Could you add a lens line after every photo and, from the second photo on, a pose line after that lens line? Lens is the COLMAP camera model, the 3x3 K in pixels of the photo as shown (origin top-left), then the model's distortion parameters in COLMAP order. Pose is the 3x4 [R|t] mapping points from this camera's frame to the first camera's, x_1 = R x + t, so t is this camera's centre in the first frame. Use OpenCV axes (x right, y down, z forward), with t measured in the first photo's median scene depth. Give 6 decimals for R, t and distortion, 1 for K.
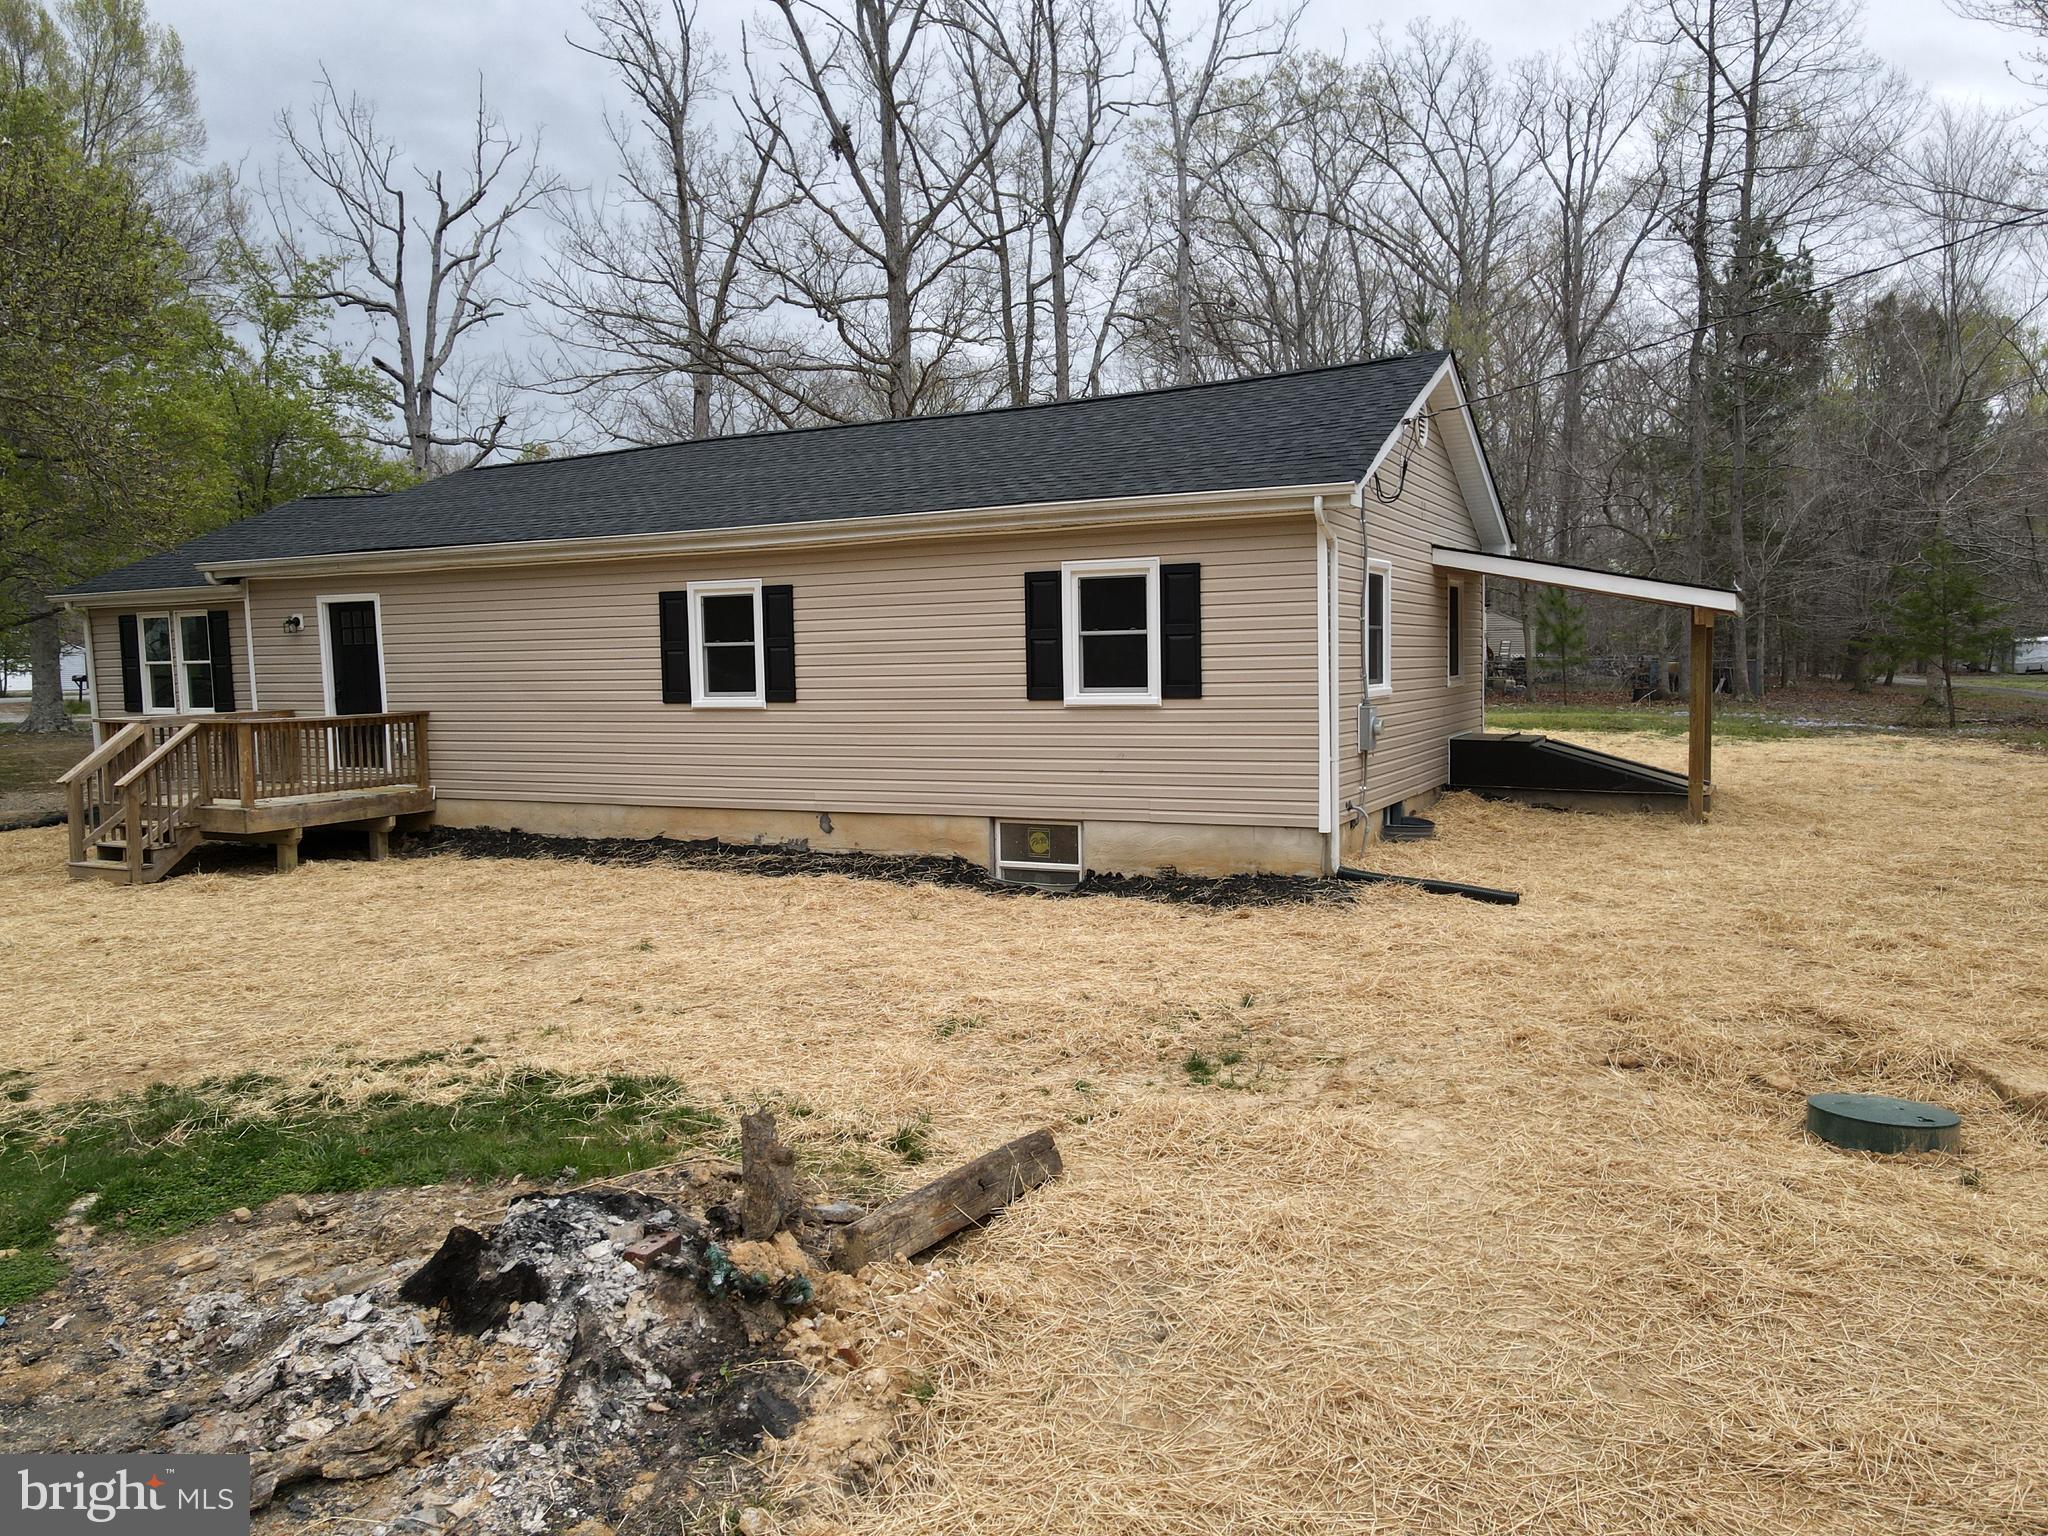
lens RADIAL K [[1493.8, 0, 1013.2], [0, 1493.8, 765.4], [0, 0, 1]] dist [0.005915, 0.014037]
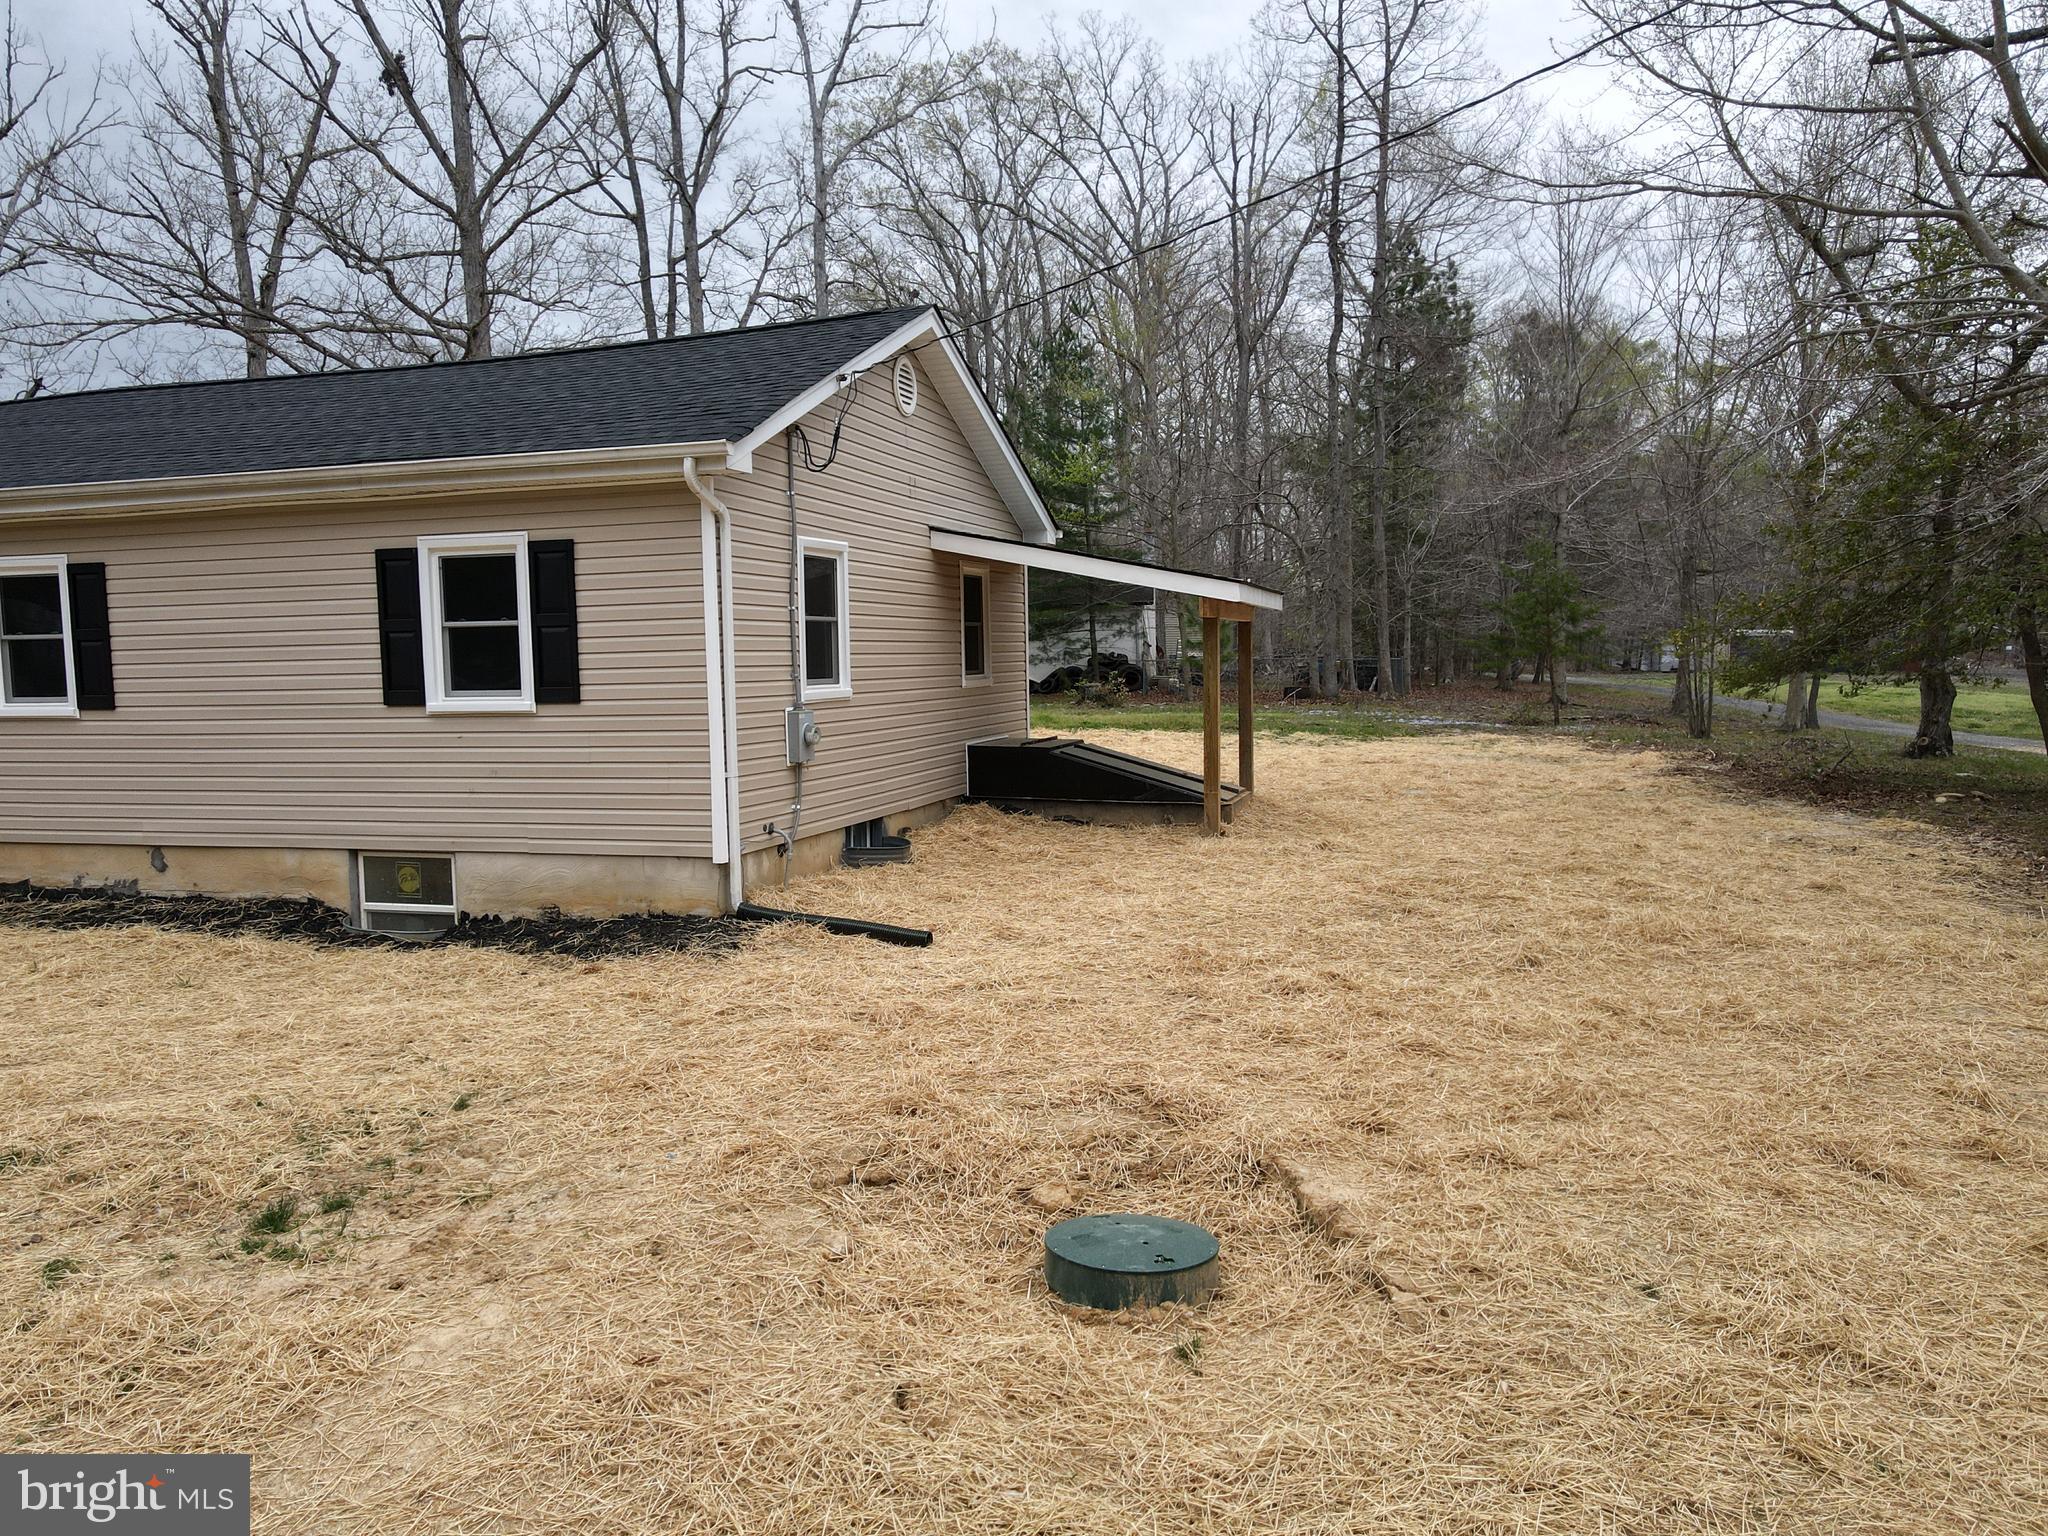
lens RADIAL K [[1493.8, 0, 1010.6], [0, 1493.8, 767.0], [0, 0, 1]] dist [0.005915, 0.014037]
pose [[0.986325, -0.012586, 0.164332, 0.194845], [0.012424, 0.999921, 0.002015, -0.007089], [-0.164345, 0.000054, 0.986403, 0.127606]]
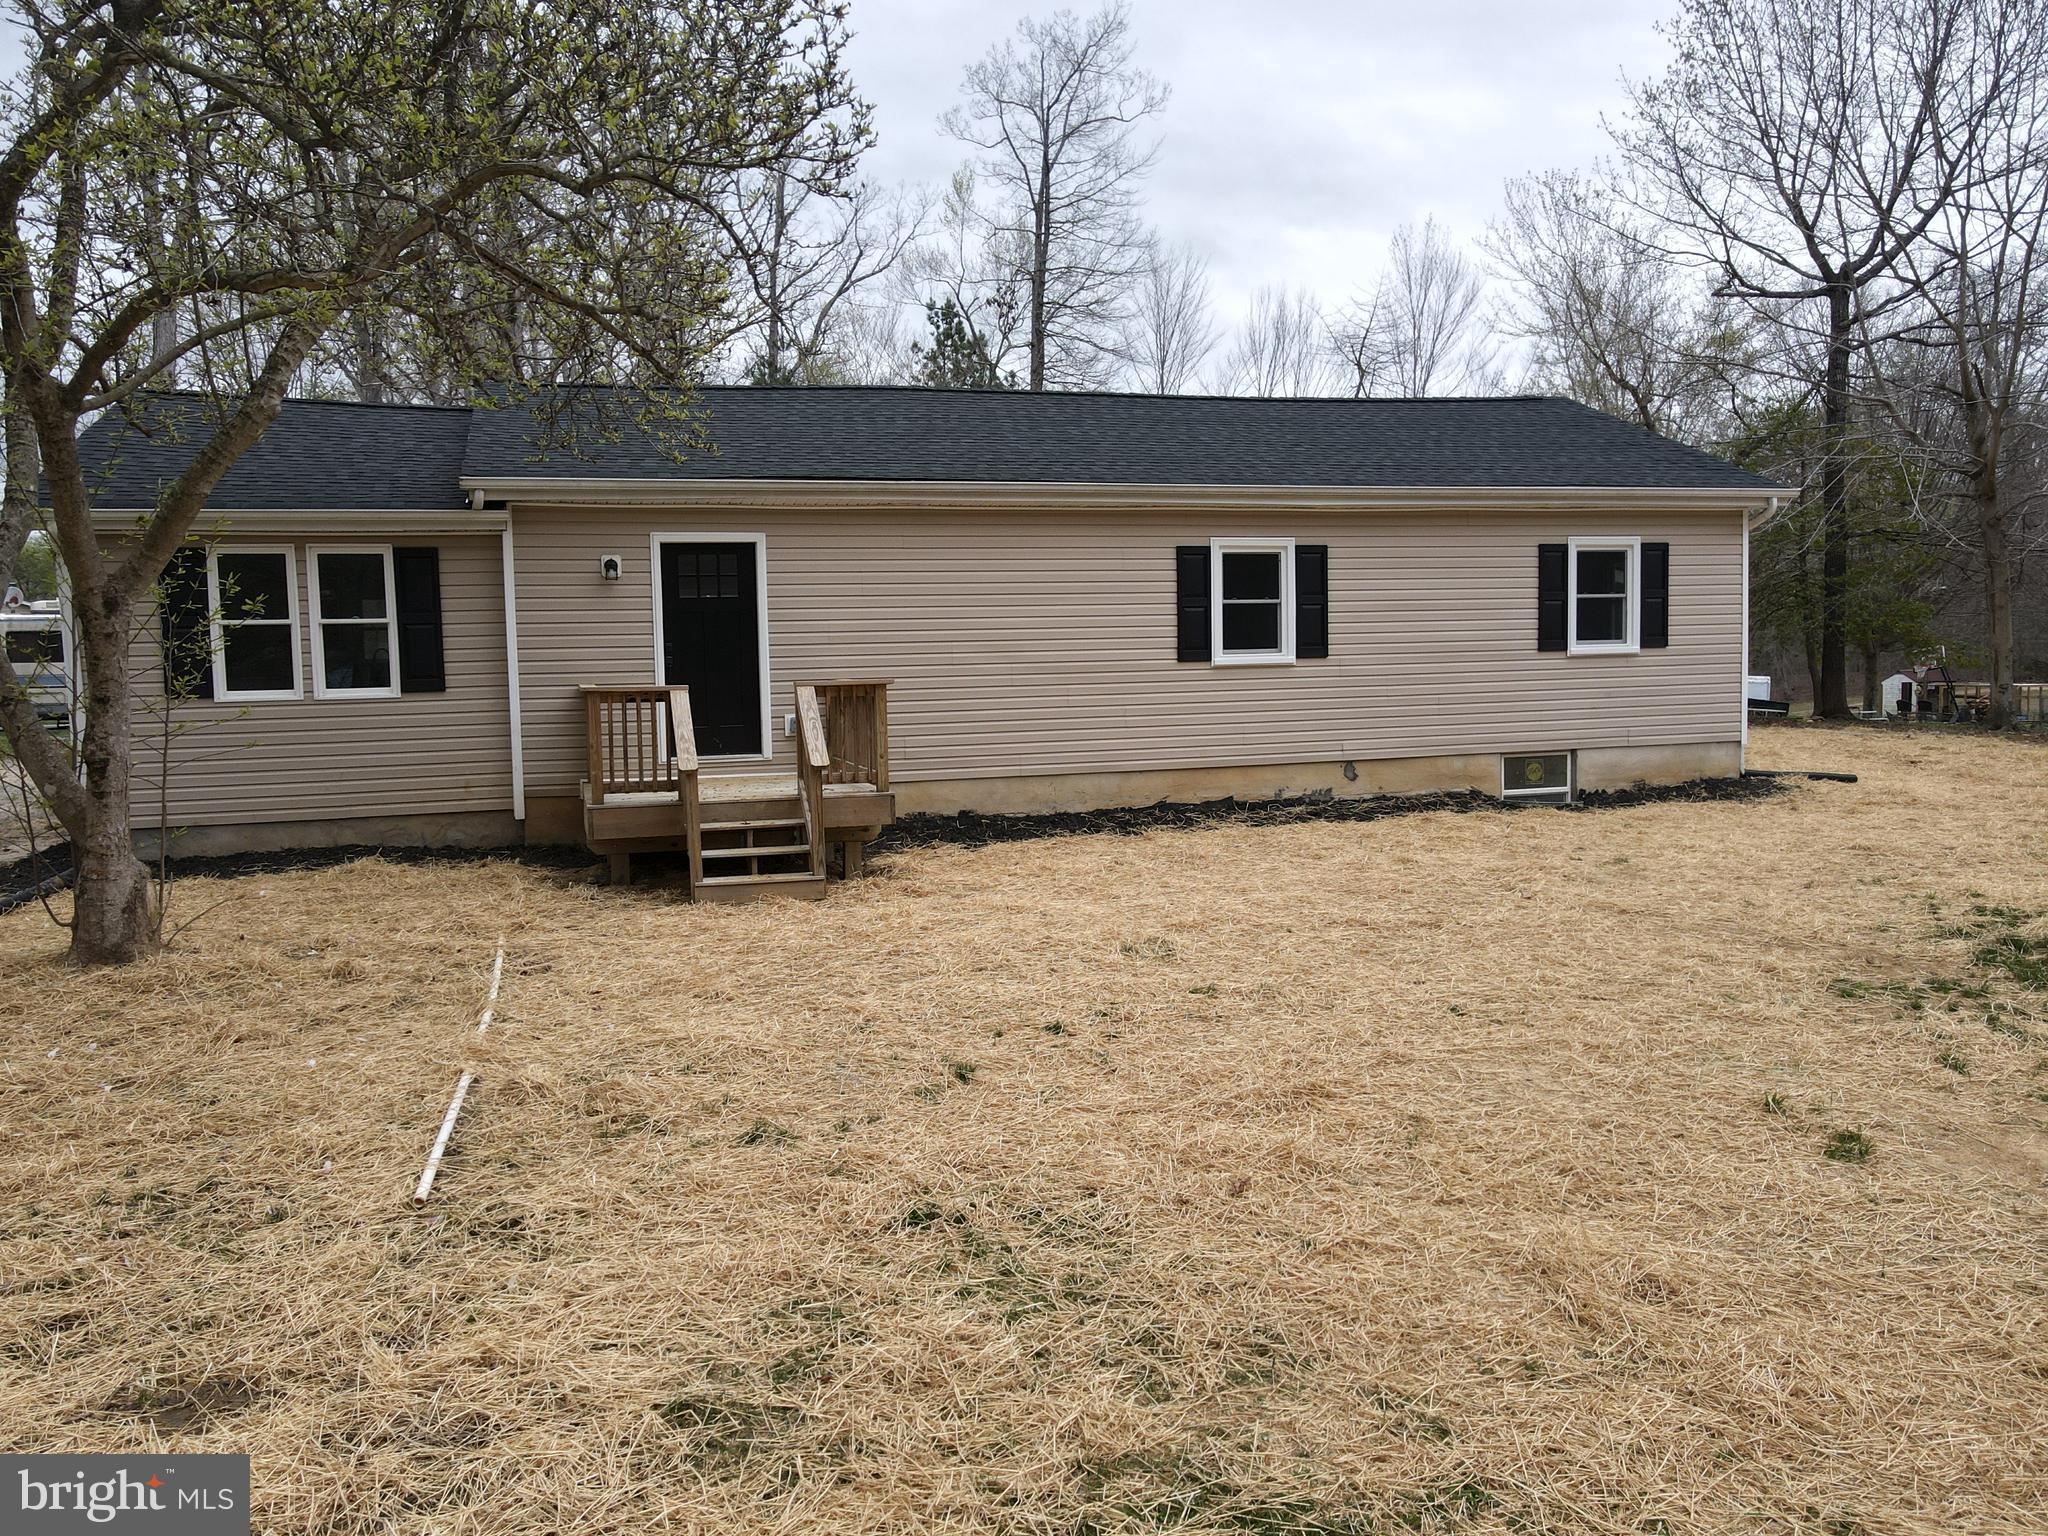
lens RADIAL K [[1493.8, 0, 1013.6], [0, 1493.8, 761.3], [0, 0, 1]] dist [0.005915, 0.014037]
pose [[0.724333, -0.044466, 0.688014, -1.024875], [0.061476, 0.998109, -0.000213, 0.016914], [-0.686704, 0.042451, 0.725697, 0.391899]]
